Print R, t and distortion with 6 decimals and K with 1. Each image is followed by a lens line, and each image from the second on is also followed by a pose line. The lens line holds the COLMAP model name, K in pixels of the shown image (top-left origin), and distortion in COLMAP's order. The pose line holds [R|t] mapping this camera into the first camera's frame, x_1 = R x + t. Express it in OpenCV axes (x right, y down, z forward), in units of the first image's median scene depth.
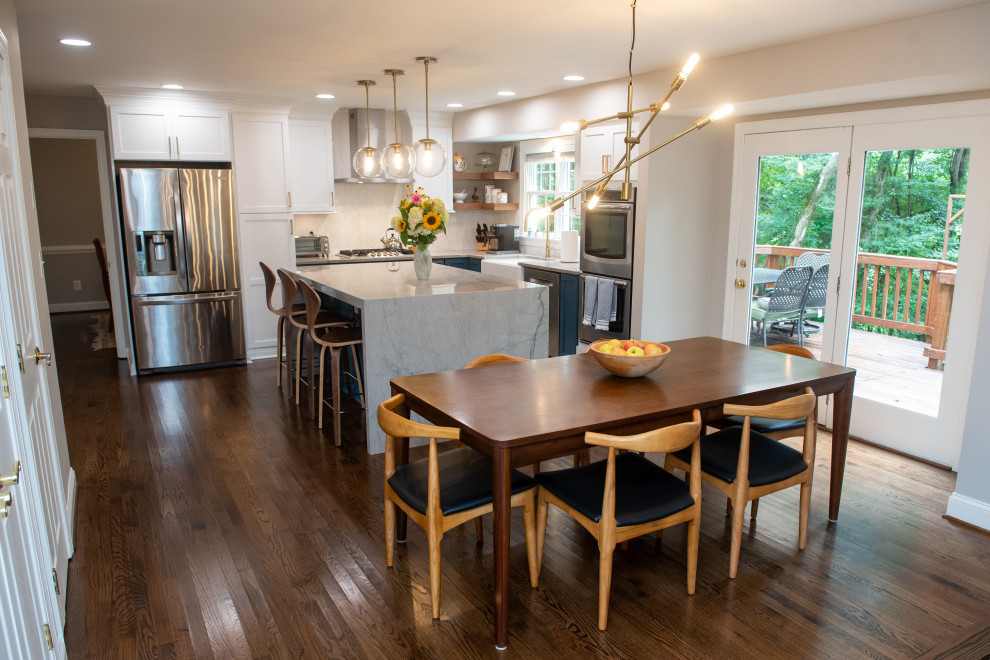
lens RADIAL K [[710.8, 0, 522.4], [0, 710.8, 347.5], [0, 0, 1]] dist [-0.055413, -0.002606]
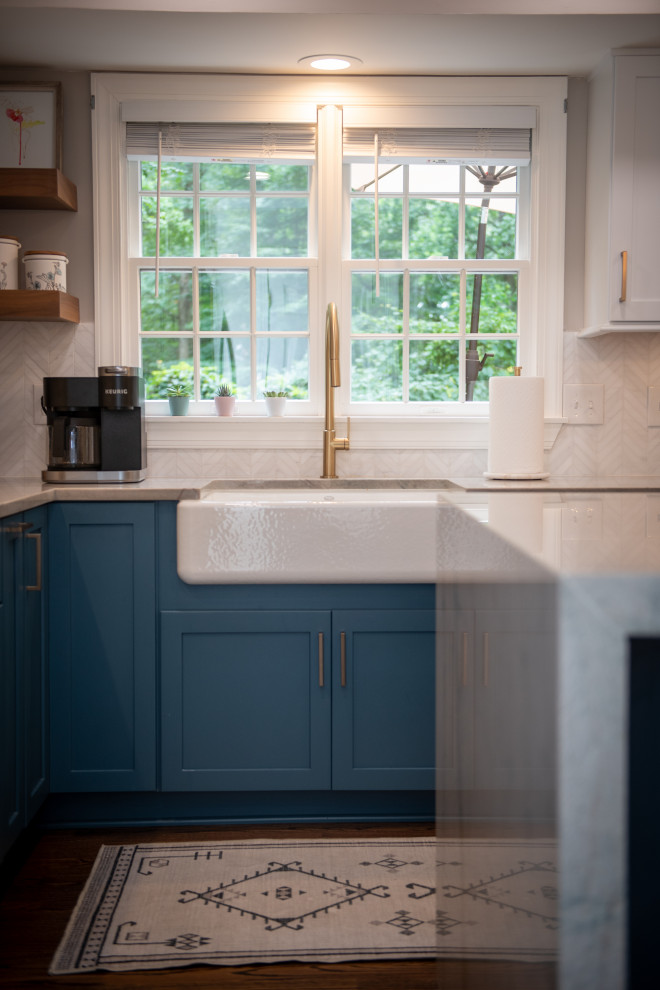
lens RADIAL K [[1307.0, 0, 330.0], [0, 1307.0, 495.0], [0, 0, 1]] dist [0.094440, -0.003869]
pose [[0.497156, -0.058261, 0.865703, -0.496780], [0.183469, 0.982241, -0.039258, -0.113893], [-0.848042, 0.178347, 0.499016, 0.842276]]
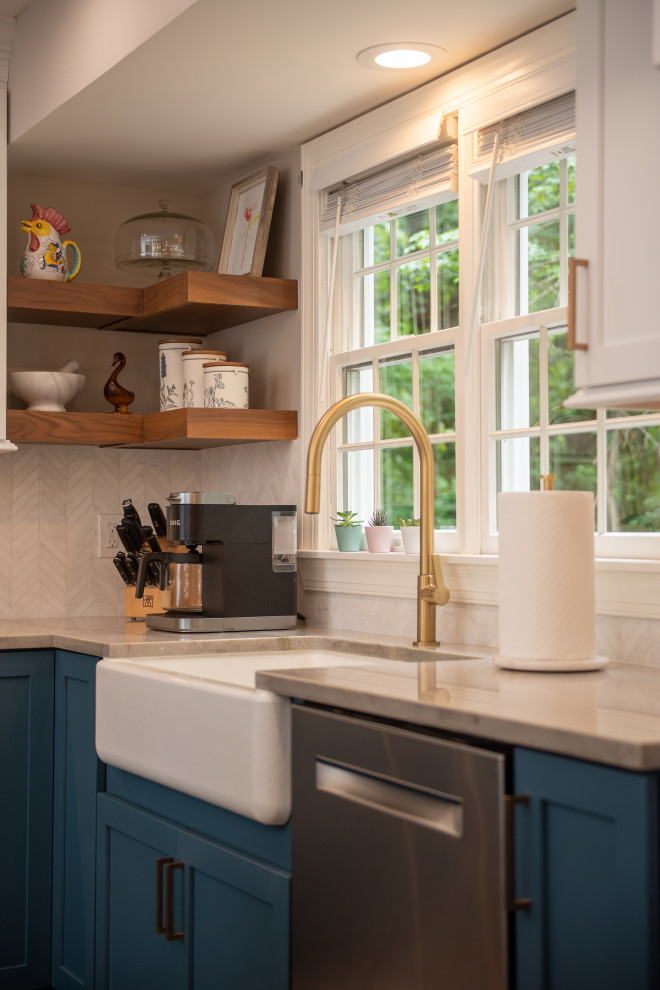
lens RADIAL K [[1491.6, 0, 329.7], [0, 1491.6, 482.3], [0, 0, 1]] dist [0.145140, -0.058231]
pose [[0.999335, -0.007363, -0.035698, 0.027173], [-0.001430, 0.970707, -0.240262, -0.081046], [0.036422, 0.240153, 0.970052, 0.667742]]
